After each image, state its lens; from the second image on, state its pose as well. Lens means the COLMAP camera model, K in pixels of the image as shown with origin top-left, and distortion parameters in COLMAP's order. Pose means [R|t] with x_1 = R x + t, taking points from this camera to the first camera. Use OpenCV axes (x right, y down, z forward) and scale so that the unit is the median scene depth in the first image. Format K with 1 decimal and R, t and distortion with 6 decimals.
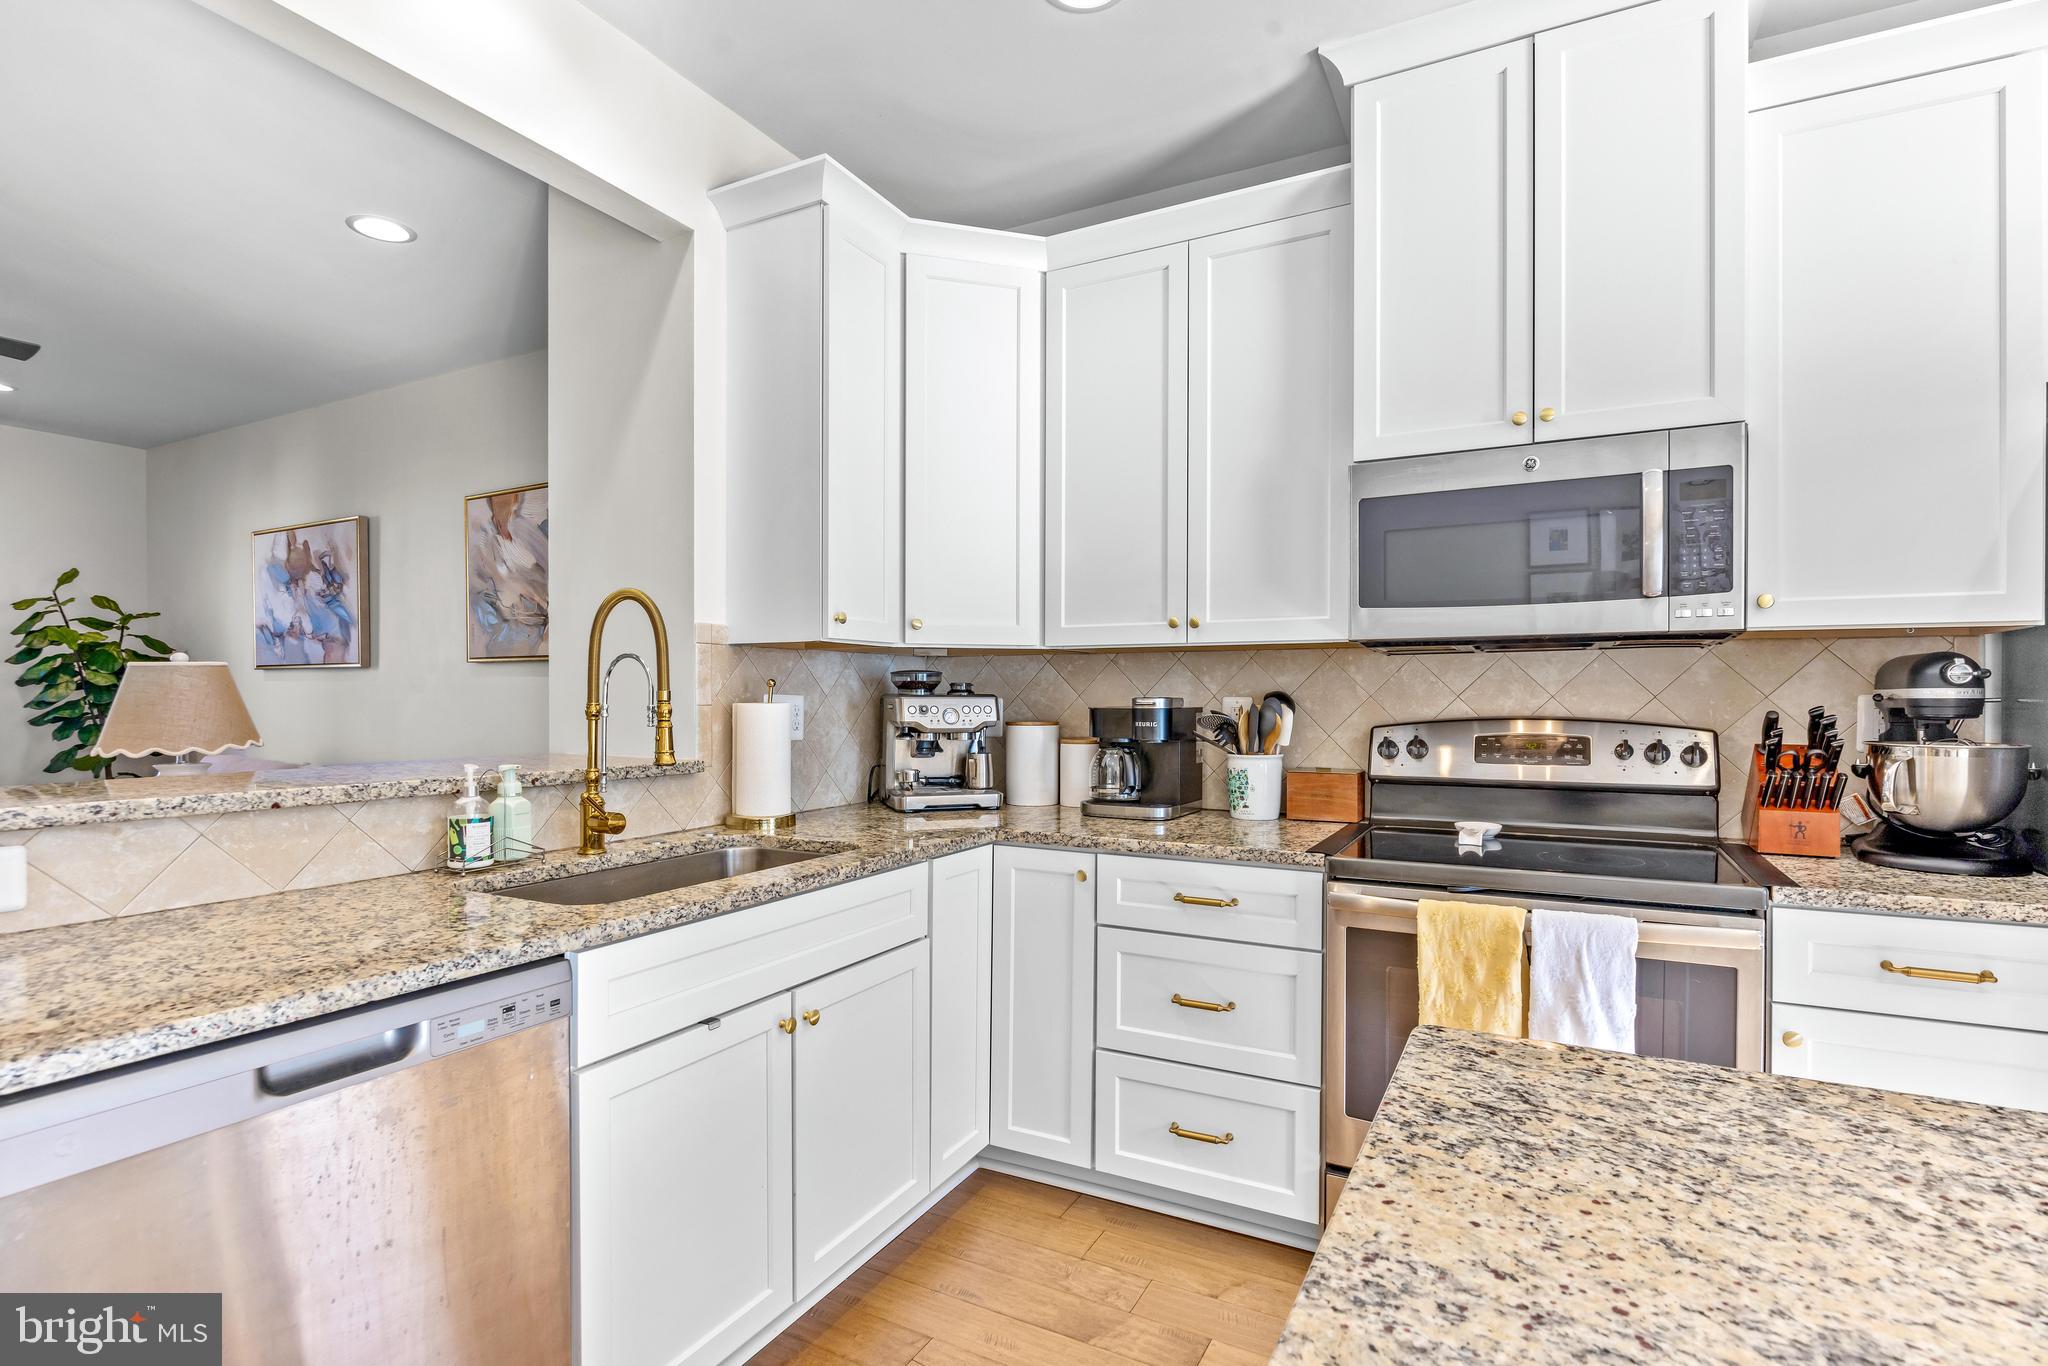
lens RADIAL K [[983.6, 0, 1024.6], [0, 983.6, 703.2], [0, 0, 1]] dist [-0.010909, 0.000461]
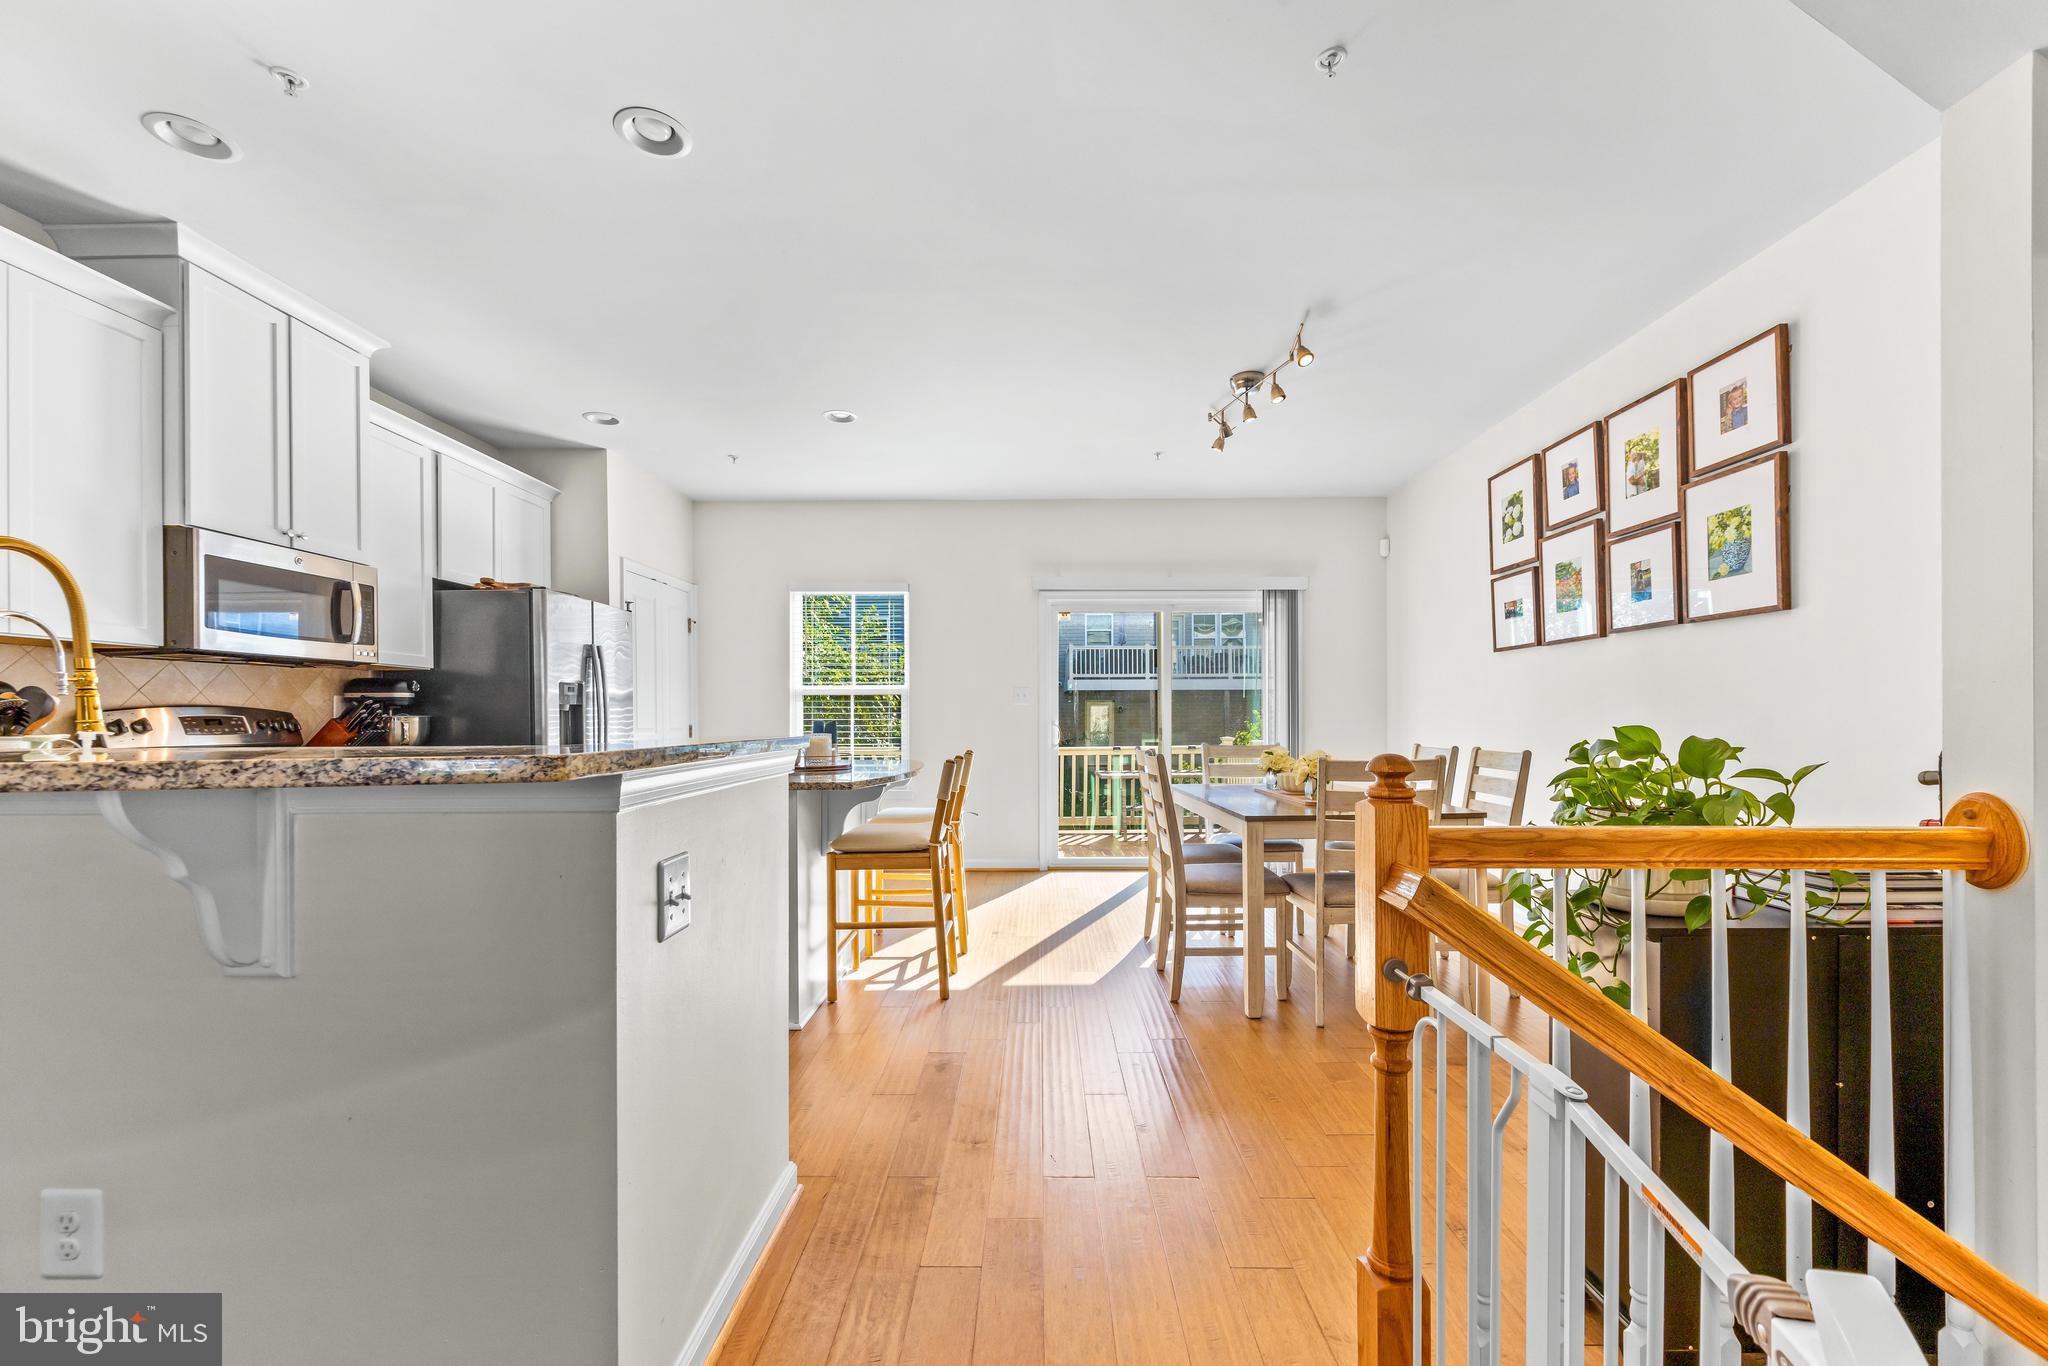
lens RADIAL K [[833.2, 0, 1034.5], [0, 833.2, 716.7], [0, 0, 1]] dist [0.001232, 0.000193]
pose [[-0.467703, 0.003248, 0.883880, -1.149092], [0.010672, 0.999941, 0.001973, 0.038159], [-0.883821, 0.010356, -0.467710, 0.418785]]
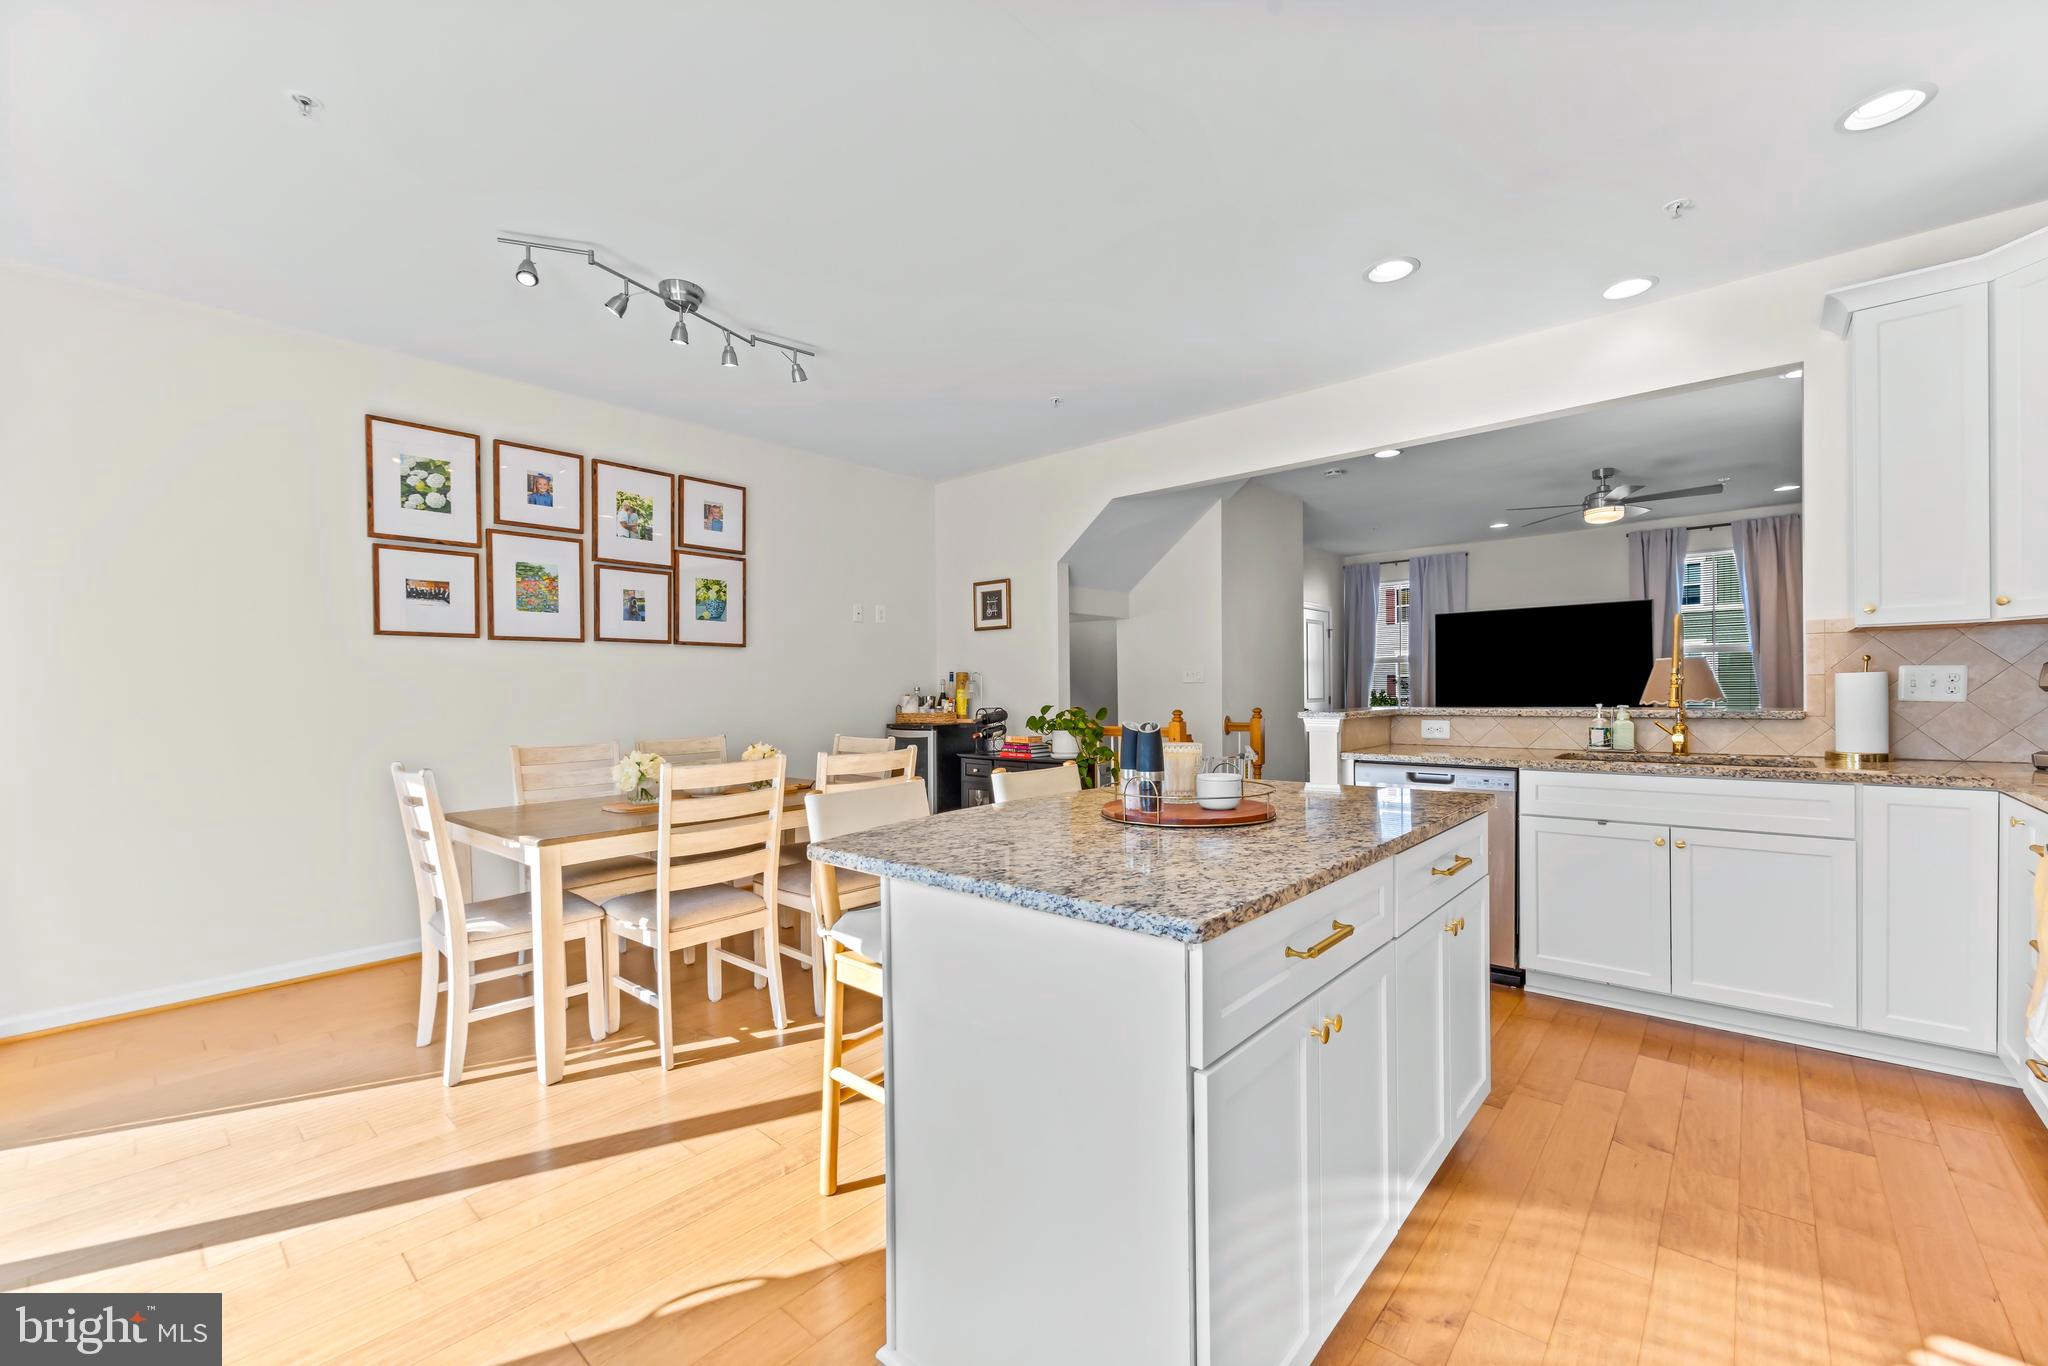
lens RADIAL K [[822.5, 0, 1019.0], [0, 822.5, 691.3], [0, 0, 1]] dist [0.000559, 0.000304]
pose [[-0.237837, 0.000963, -0.971305, 1.088004], [0.006394, 0.999979, -0.000574, 0.018336], [0.971284, -0.006347, -0.237838, 0.114231]]
